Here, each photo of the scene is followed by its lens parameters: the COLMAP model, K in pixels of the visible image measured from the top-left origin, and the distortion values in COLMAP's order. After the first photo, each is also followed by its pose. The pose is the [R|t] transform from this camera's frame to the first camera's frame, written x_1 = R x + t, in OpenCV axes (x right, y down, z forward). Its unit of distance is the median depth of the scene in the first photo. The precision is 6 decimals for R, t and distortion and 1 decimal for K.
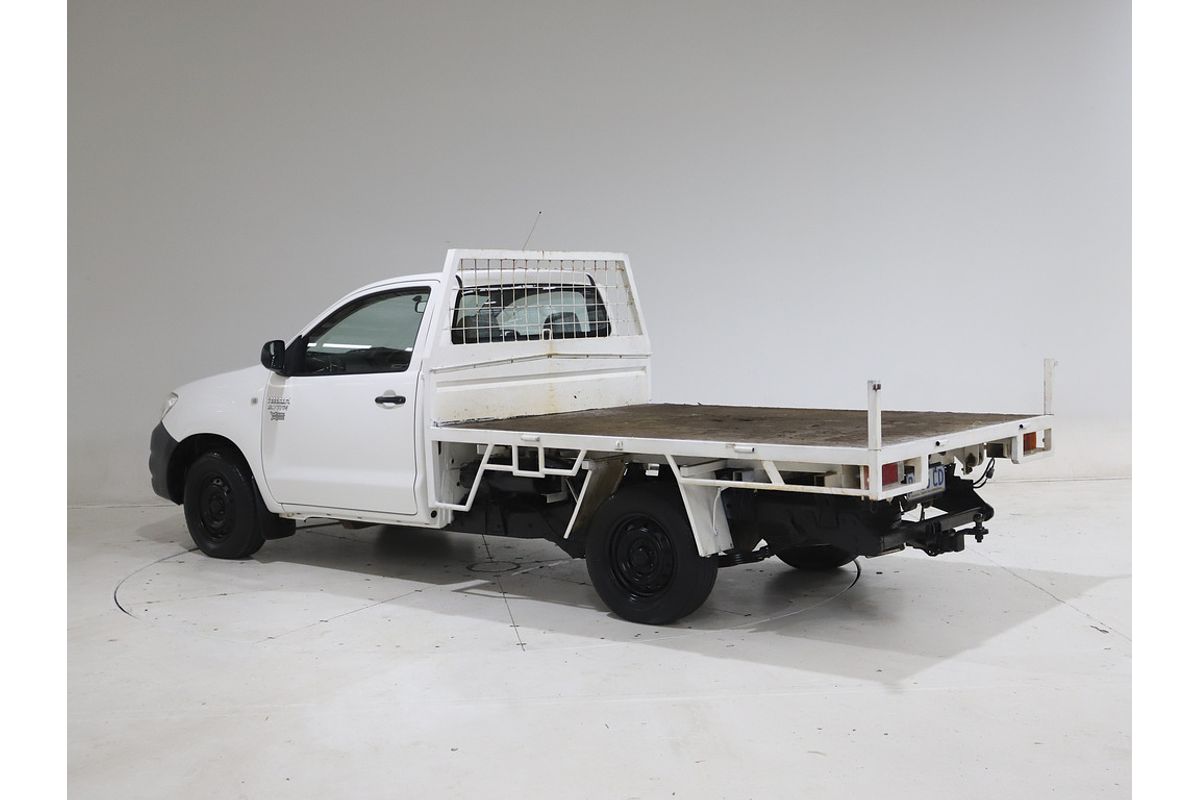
lens RADIAL K [[1455.9, 0, 600.0], [0, 1455.9, 400.0], [0, 0, 1]] dist [-0.003777, 0.006349]
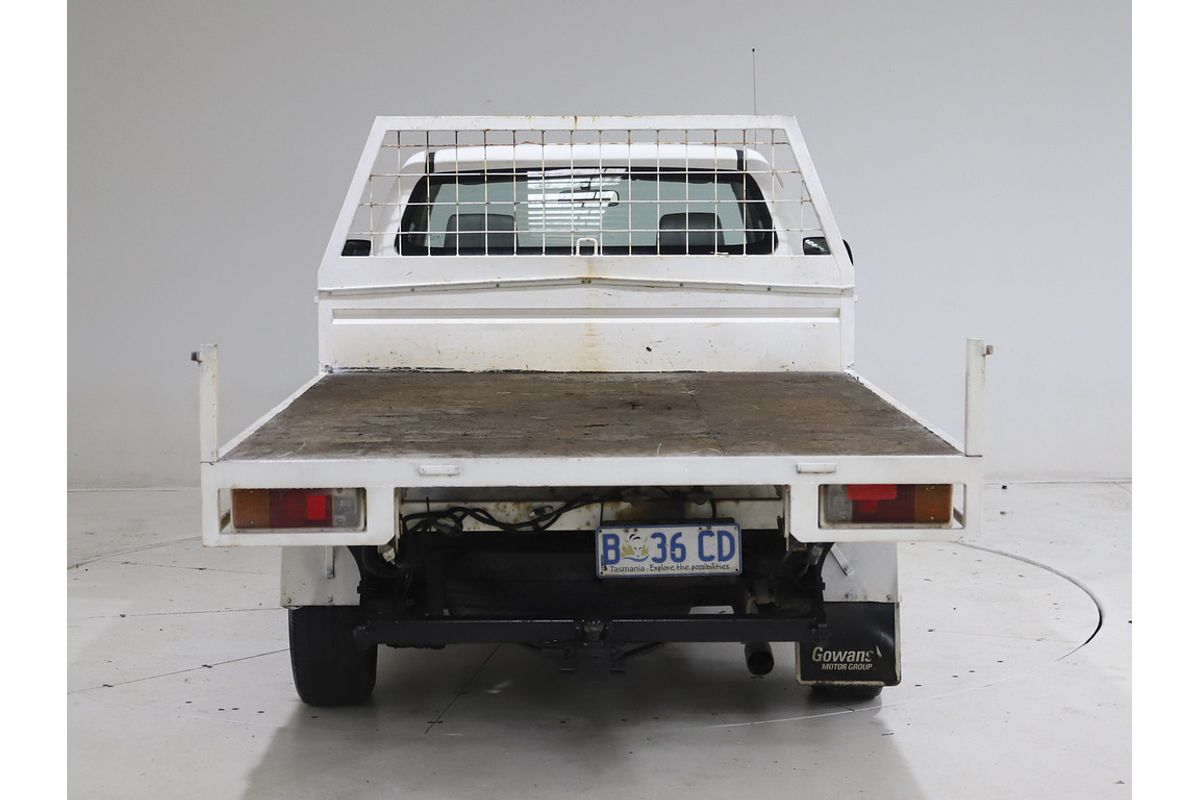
lens RADIAL K [[2255.4, 0, 600.0], [0, 2255.4, 400.0], [0, 0, 1]] dist [-0.197628, -0.067908]
pose [[0.600781, 0.095486, -0.793691, 0.736018], [-0.062622, 0.995411, 0.072353, -0.048974], [0.796958, 0.006234, 0.604003, 0.401775]]
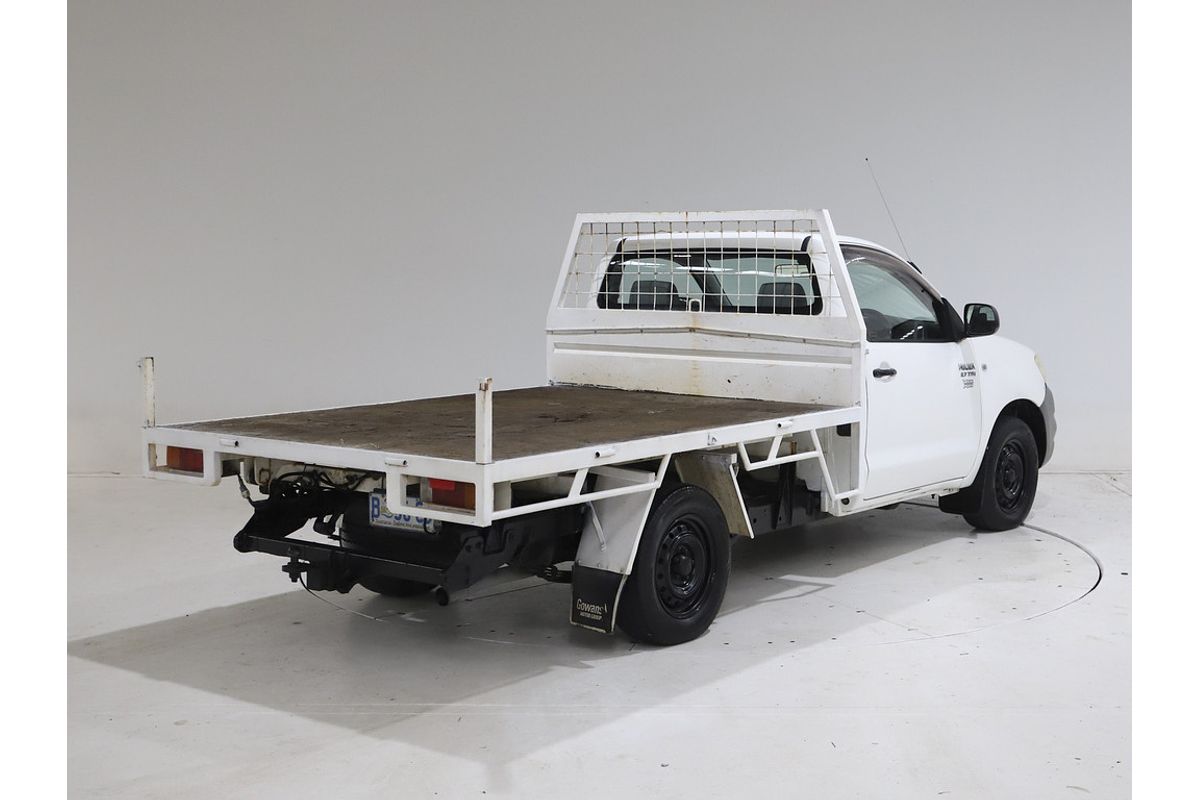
lens RADIAL K [[1539.9, 0, 600.9], [0, 1539.9, 434.7], [0, 0, 1]] dist [-0.013739, -0.000576]
pose [[-0.010798, 0.136782, -0.990542, 0.885759], [-0.068342, 0.988183, 0.137201, -0.090281], [0.997604, 0.069177, -0.001322, 0.927432]]
